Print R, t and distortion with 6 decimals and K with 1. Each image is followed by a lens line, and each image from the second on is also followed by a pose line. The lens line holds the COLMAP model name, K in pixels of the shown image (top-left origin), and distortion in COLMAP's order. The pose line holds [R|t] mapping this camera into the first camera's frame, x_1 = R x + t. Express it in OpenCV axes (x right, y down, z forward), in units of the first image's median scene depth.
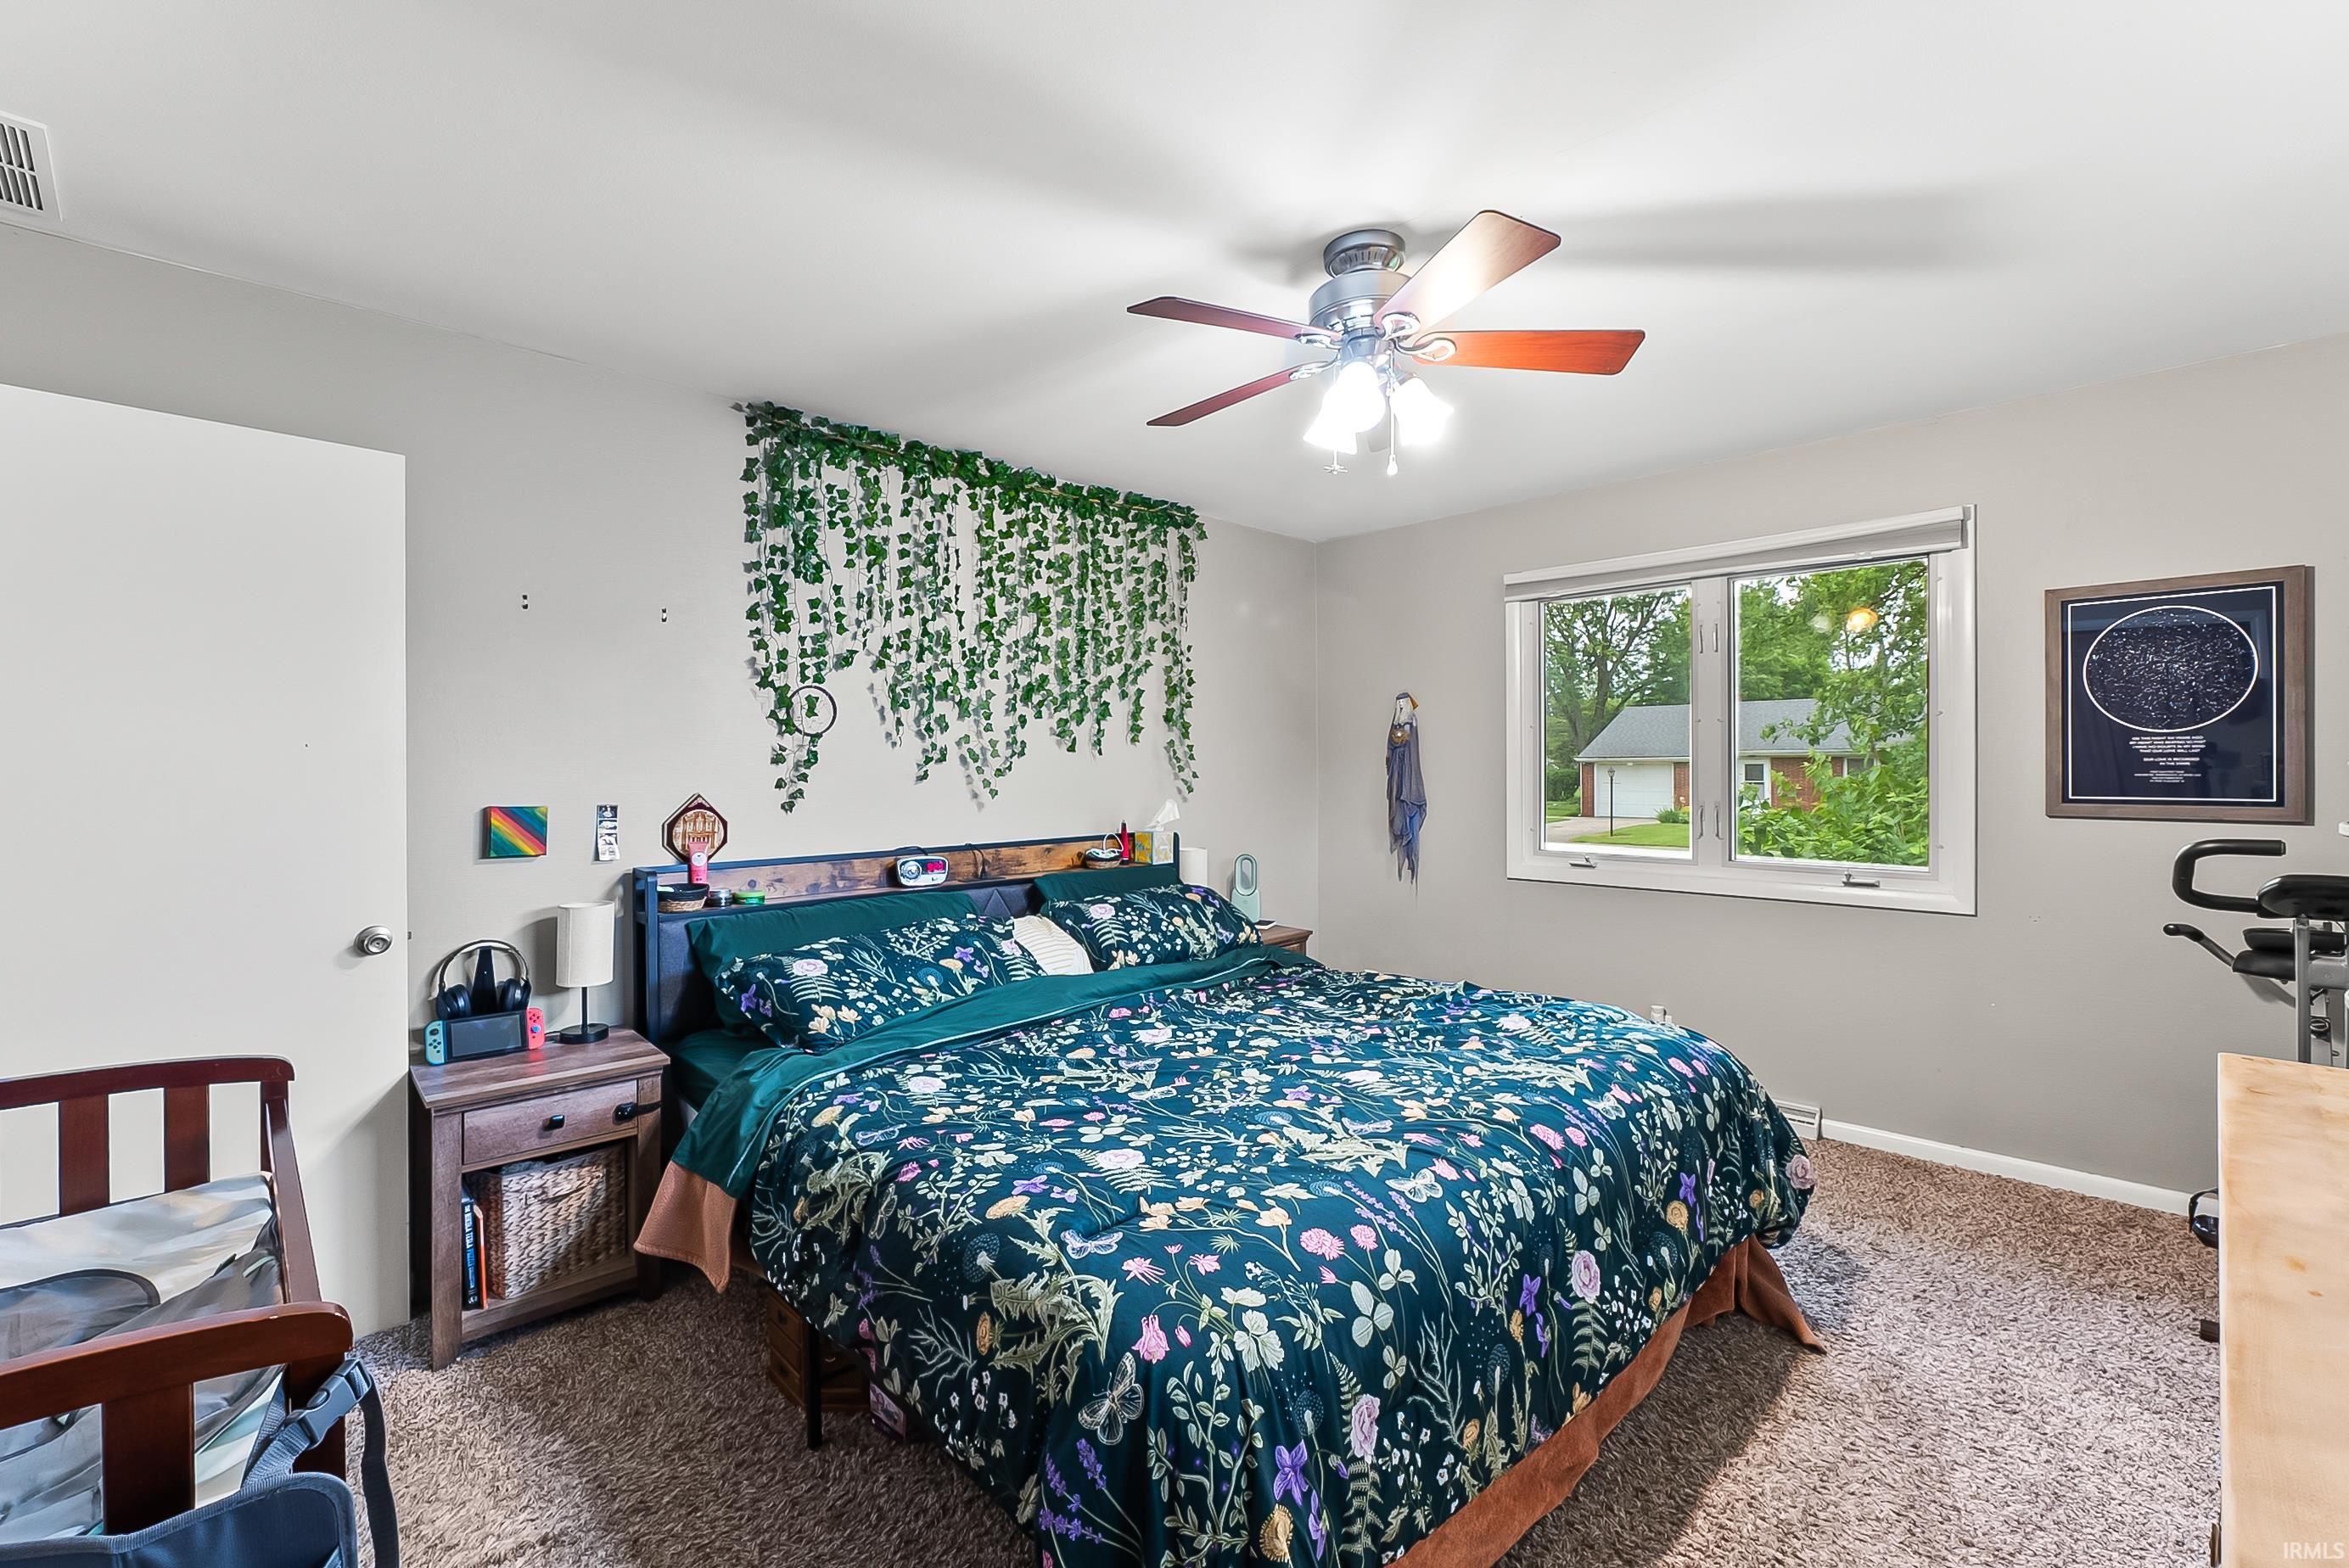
lens RADIAL K [[998.4, 0, 1168.5], [0, 998.4, 764.0], [0, 0, 1]] dist [-0.008058, -0.001890]
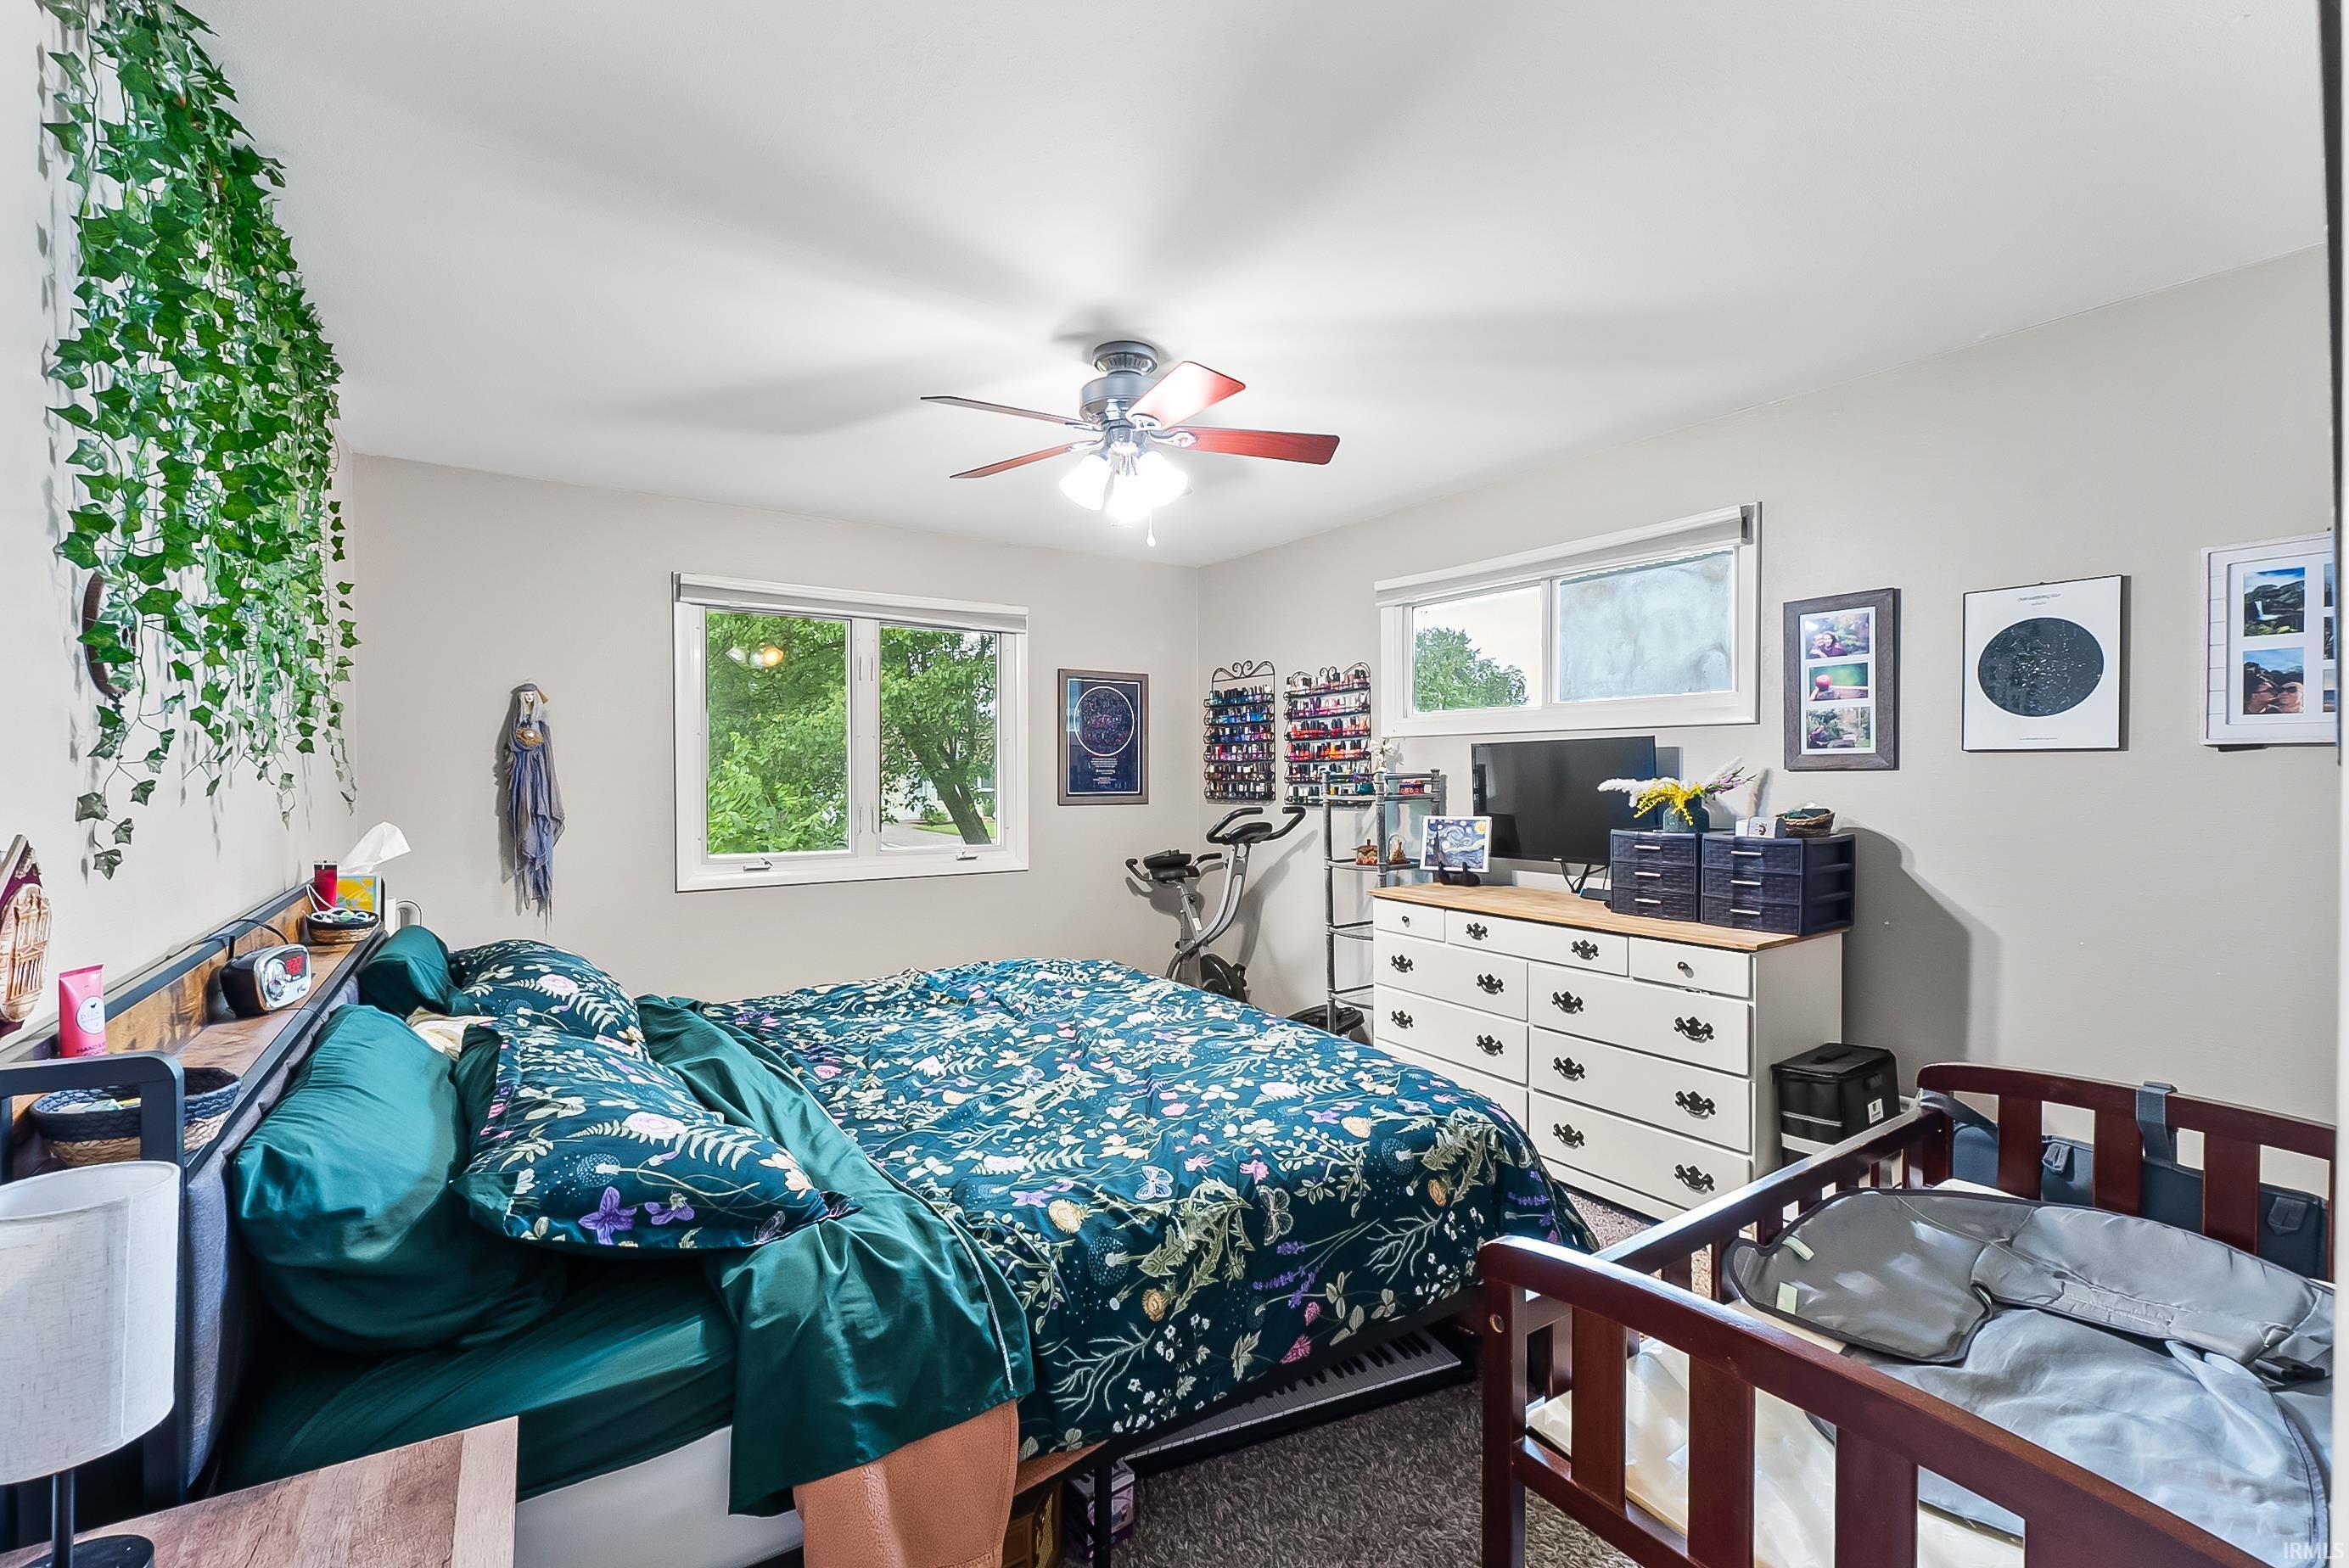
lens RADIAL K [[998.4, 0, 1176.8], [0, 998.4, 780.1], [0, 0, 1]] dist [-0.008058, -0.001890]
pose [[0.167820, -0.002223, 0.985815, -0.979139], [-0.001717, 0.999995, 0.002548, 0.008890], [-0.985816, -0.002120, 0.167816, 0.701628]]
